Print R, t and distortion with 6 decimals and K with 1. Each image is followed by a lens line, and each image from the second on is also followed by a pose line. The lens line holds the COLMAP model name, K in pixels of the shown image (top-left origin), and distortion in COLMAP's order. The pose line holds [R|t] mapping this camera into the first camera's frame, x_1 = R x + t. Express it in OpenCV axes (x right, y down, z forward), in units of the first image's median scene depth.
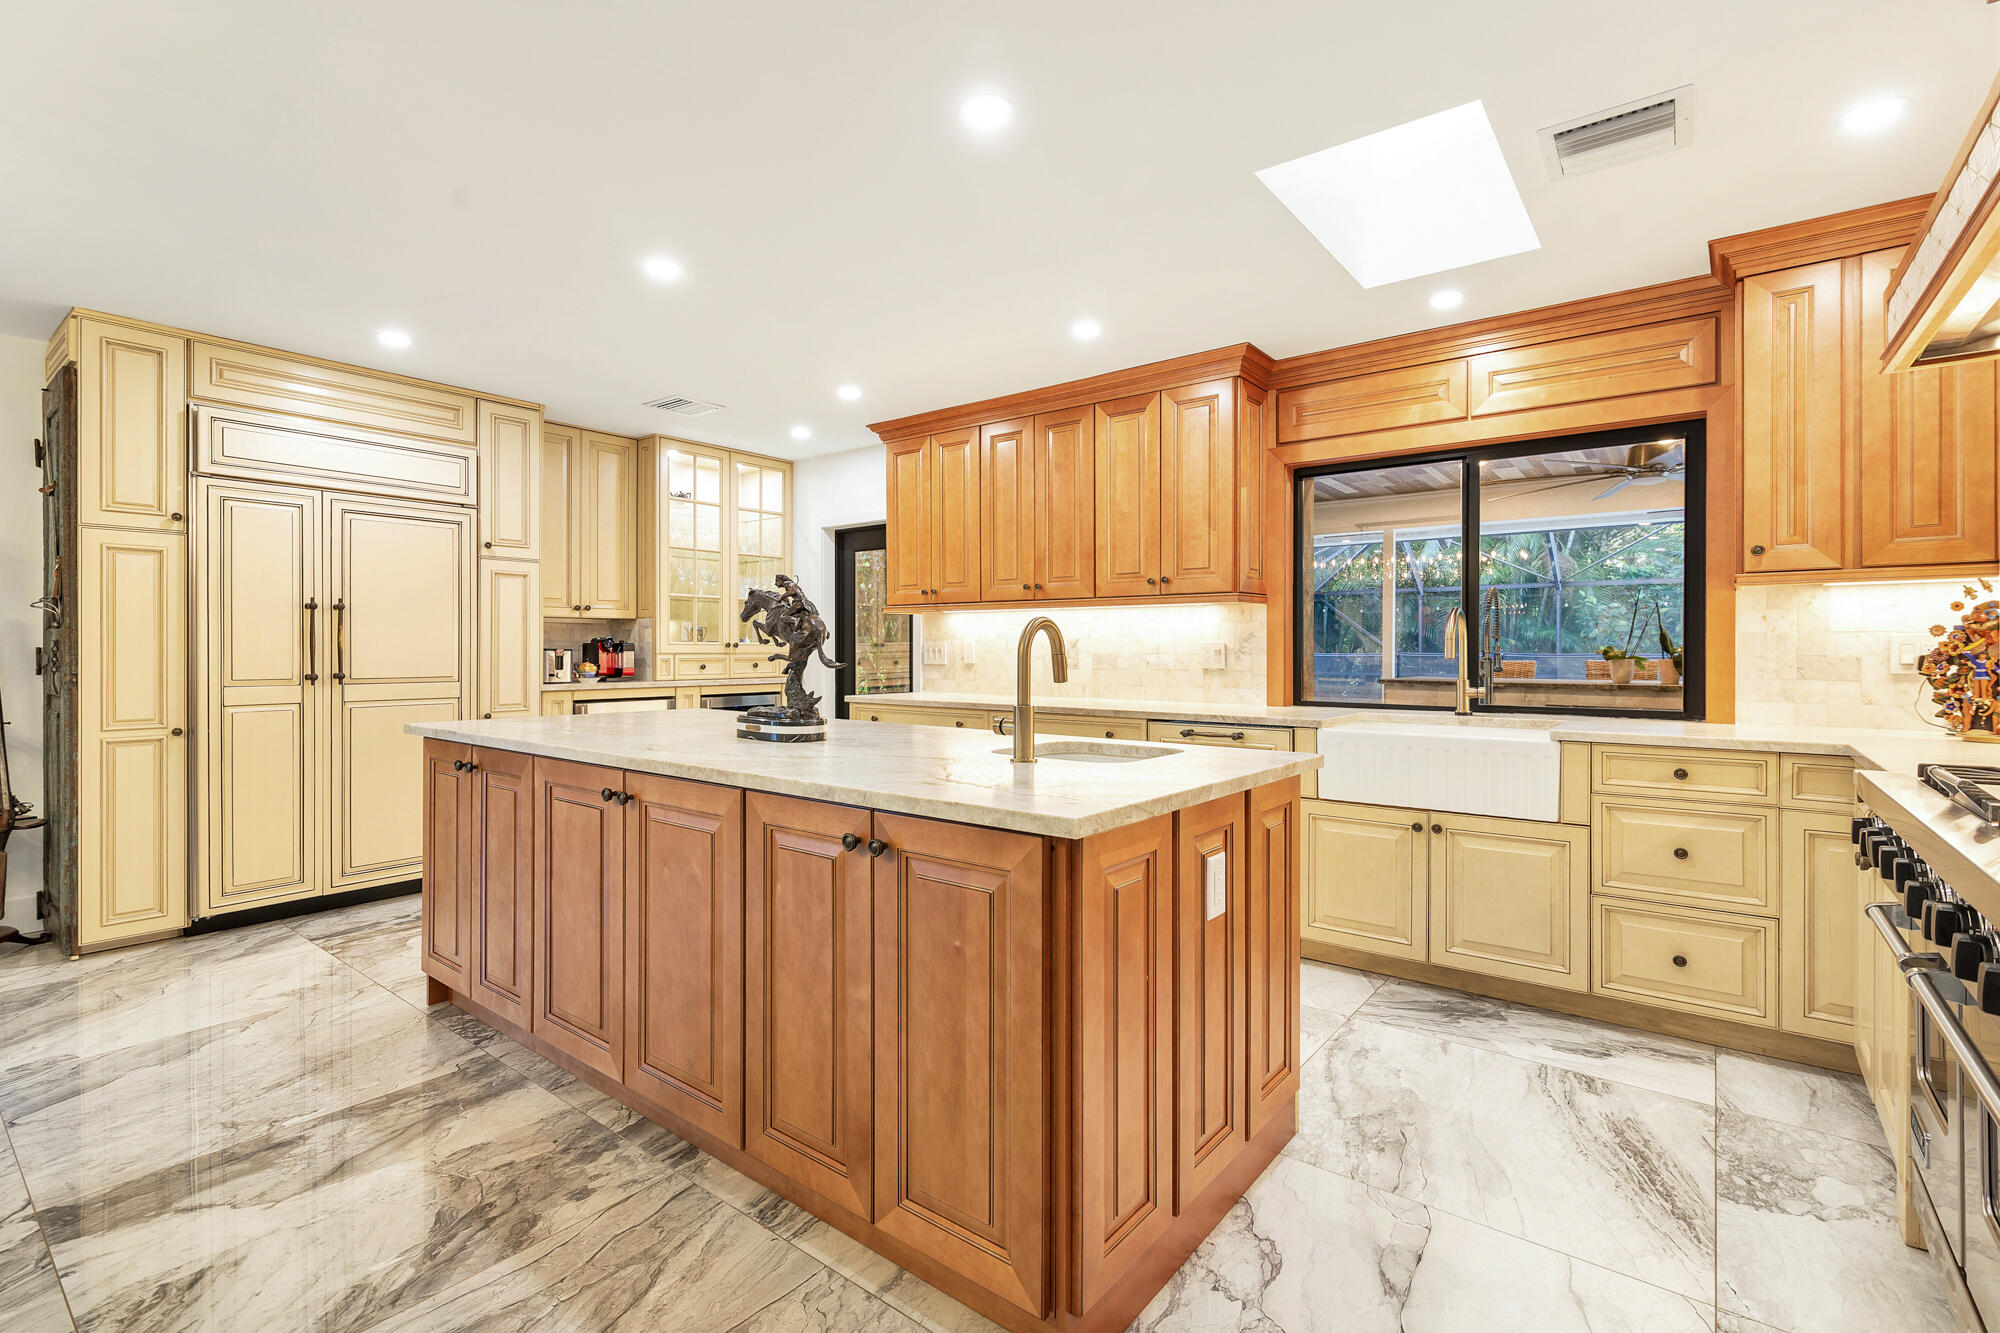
lens RADIAL K [[914.3, 0, 984.7], [0, 914.3, 659.4], [0, 0, 1]] dist [-0.000962, 0.000468]
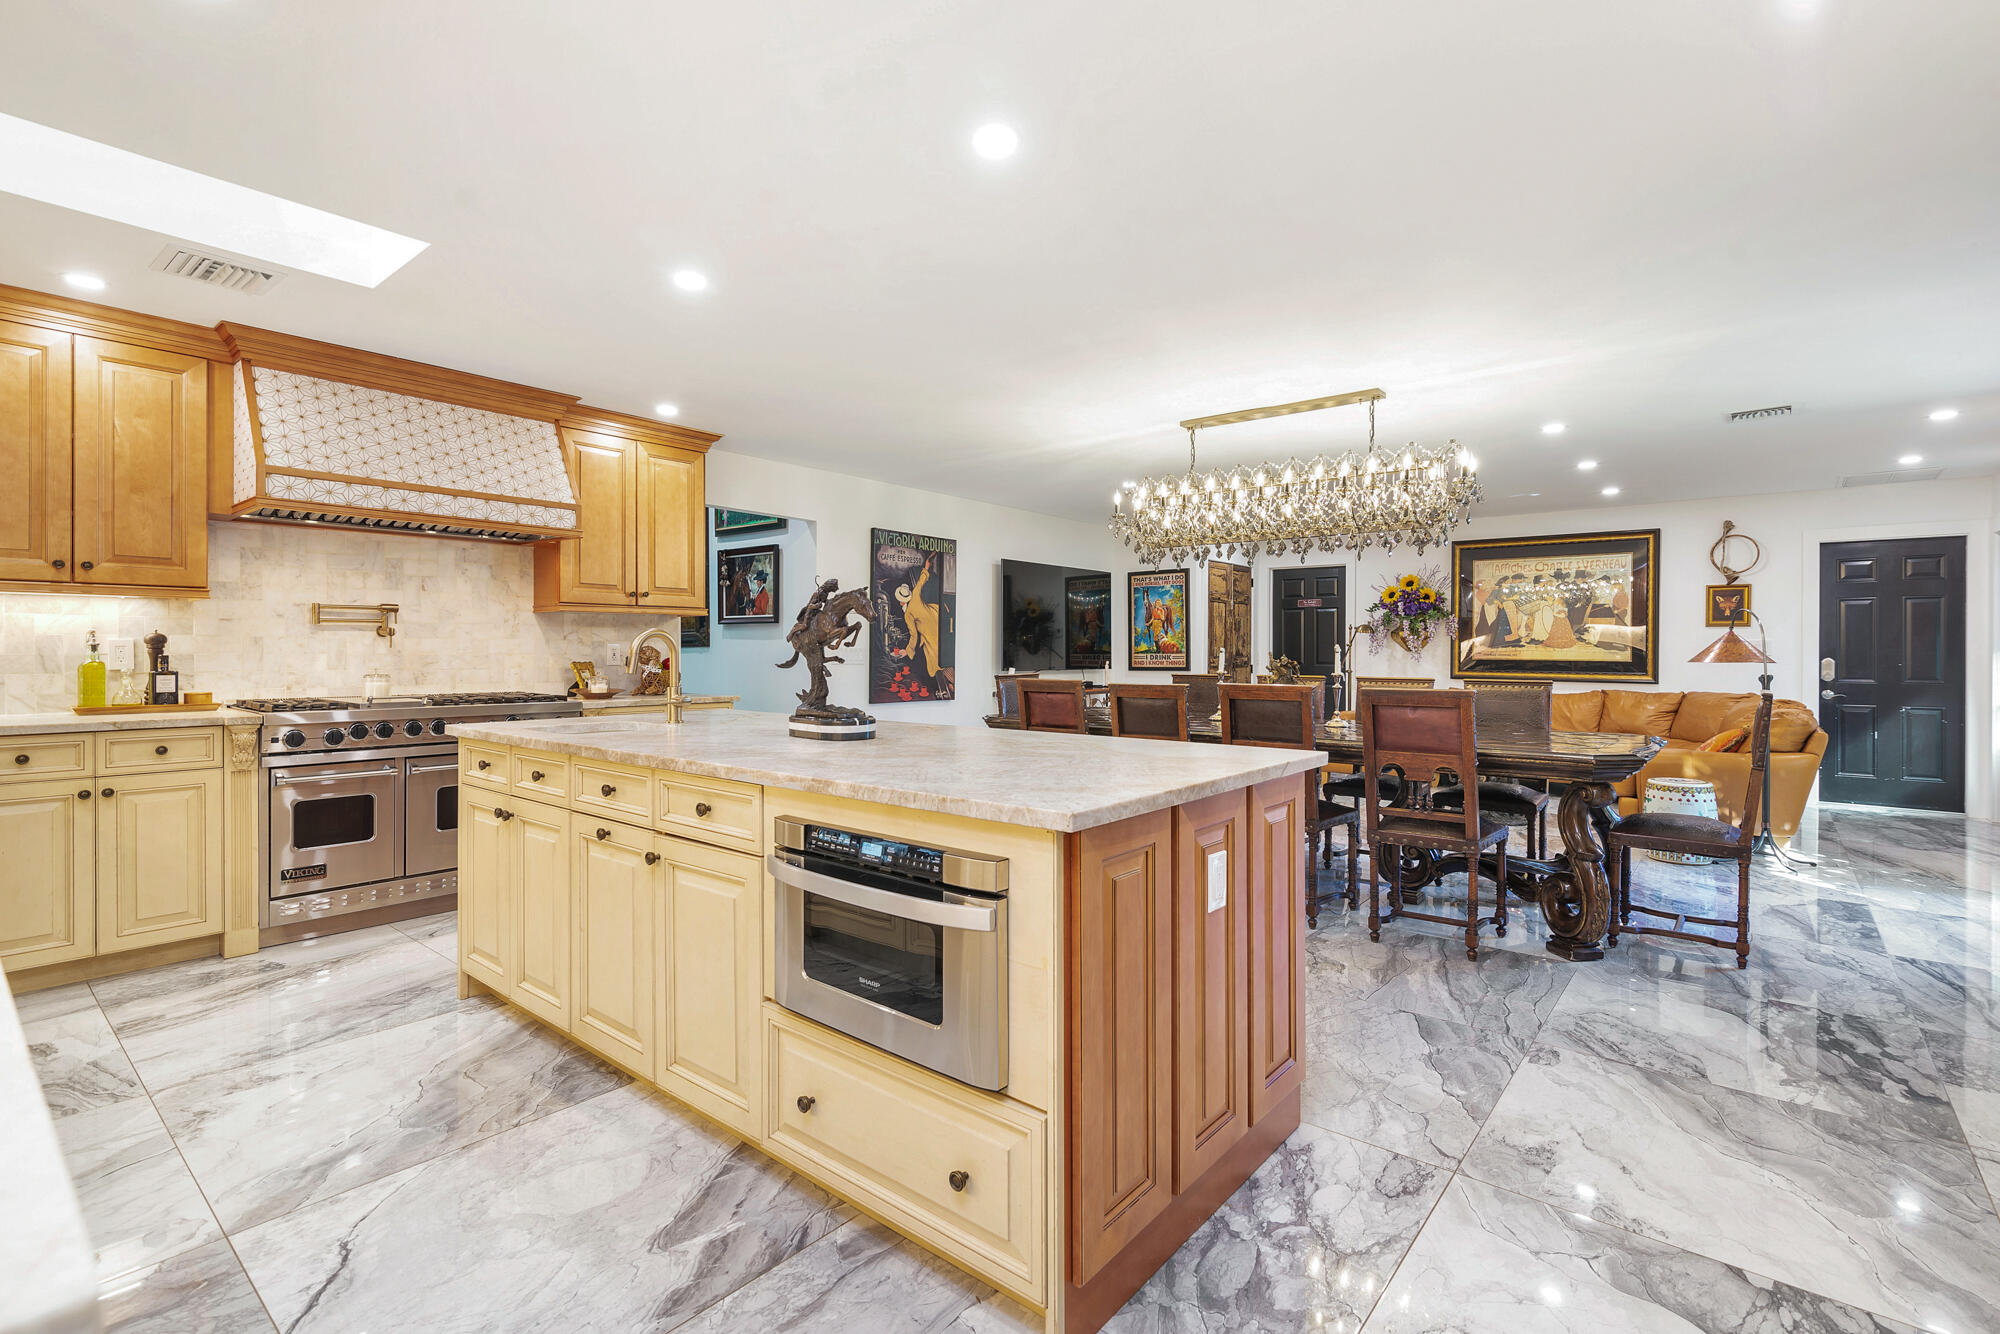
lens RADIAL K [[914.3, 0, 999.3], [0, 914.3, 653.3], [0, 0, 1]] dist [-0.000962, 0.000468]
pose [[-0.999687, -0.004470, 0.024606, -0.352791], [-0.004129, 0.999895, 0.013887, -0.019997], [-0.024665, 0.013781, -0.999601, 1.639177]]
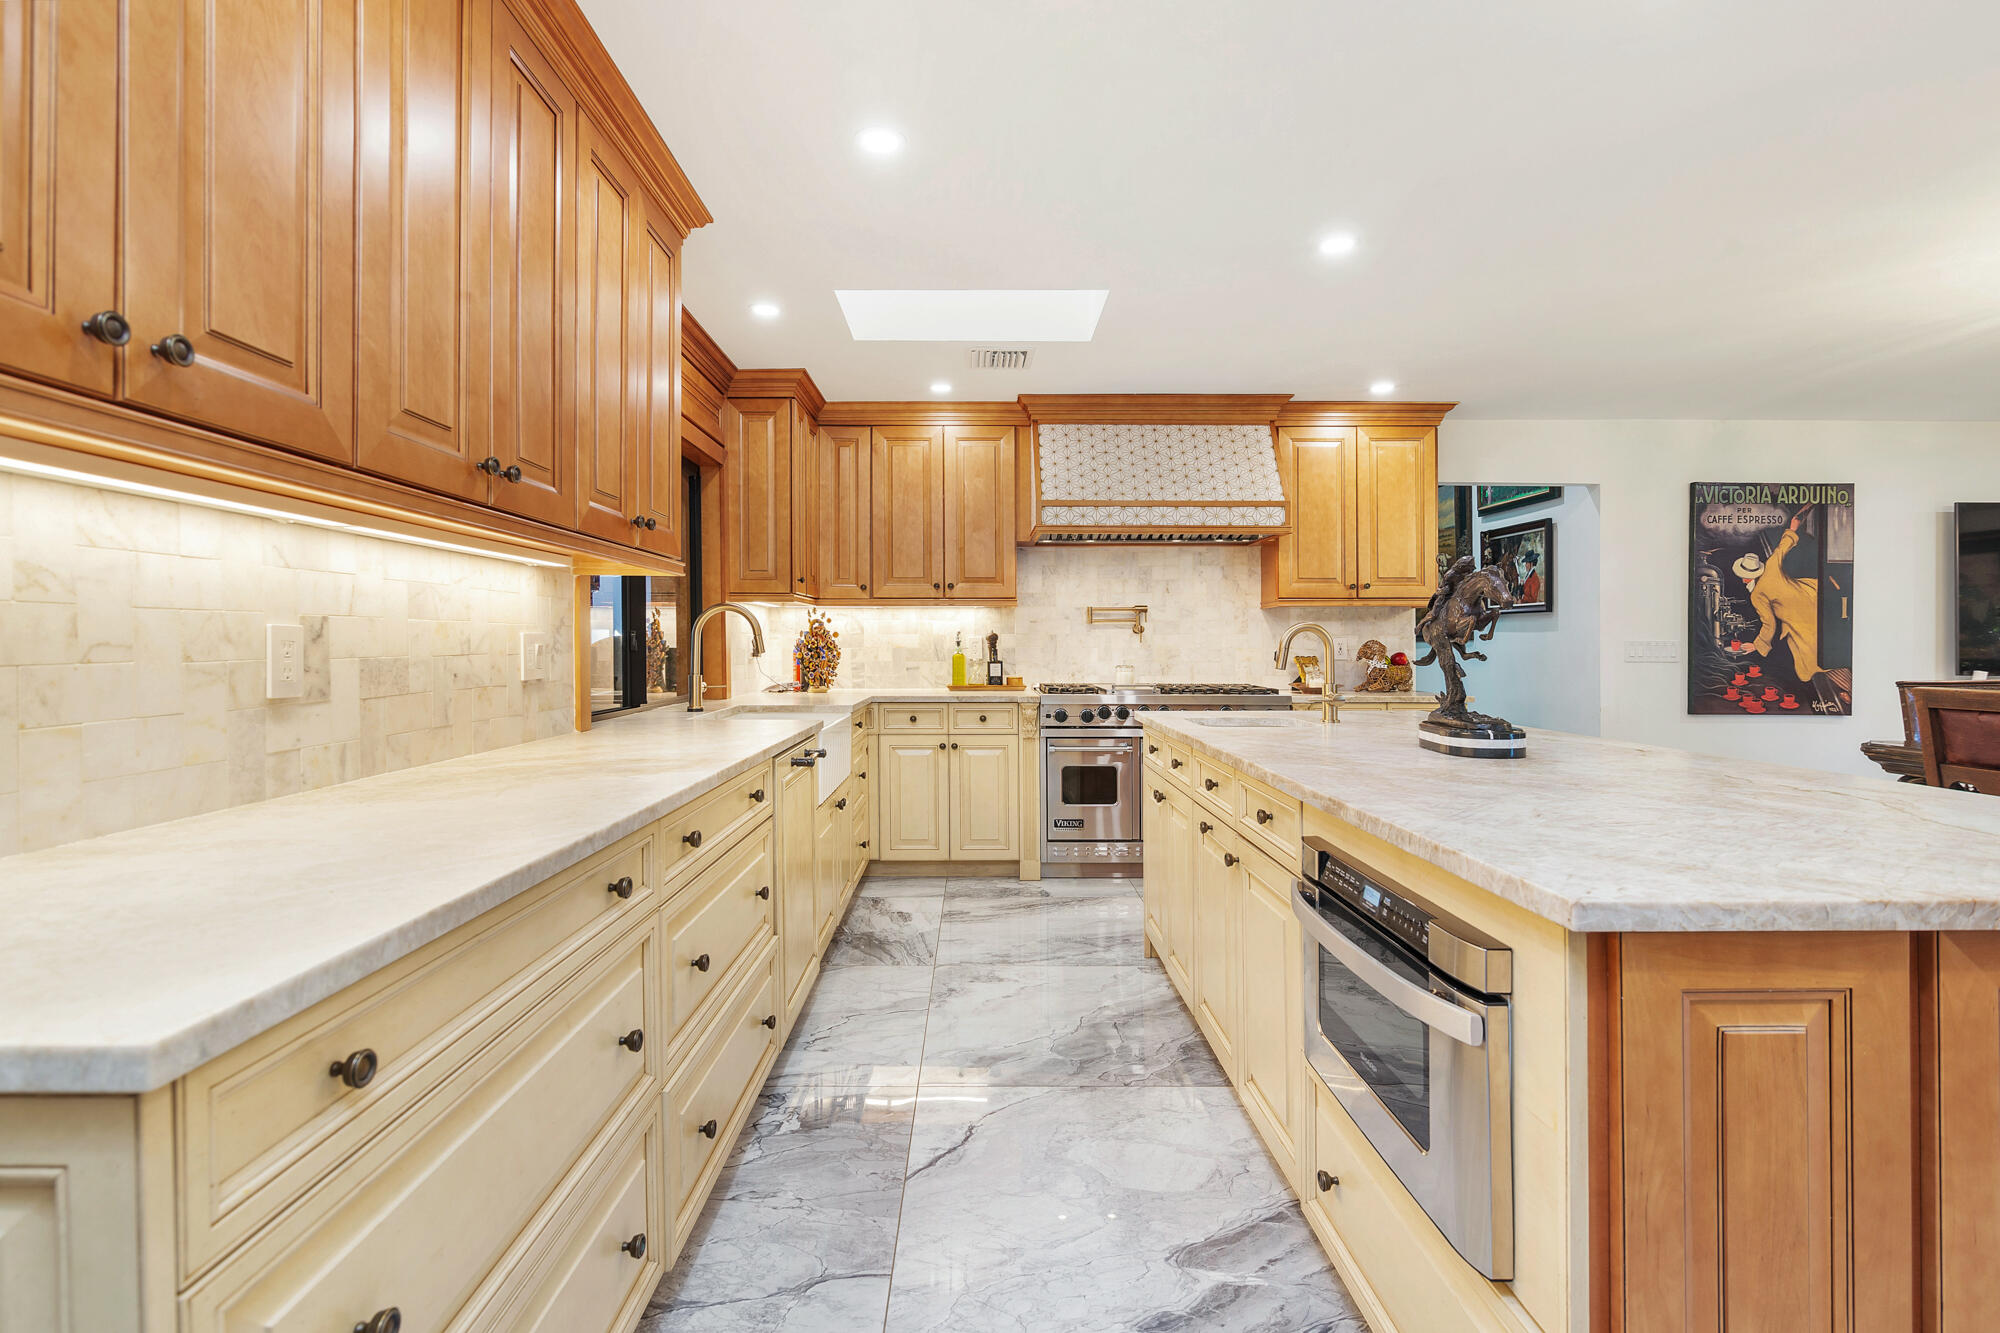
lens RADIAL K [[914.3, 0, 977.4], [0, 914.3, 647.7], [0, 0, 1]] dist [-0.000962, 0.000468]
pose [[-0.623425, -0.005101, 0.781866, -0.479886], [0.007446, 0.999895, 0.012460, -0.019382], [-0.781847, 0.013590, -0.623322, 1.516805]]
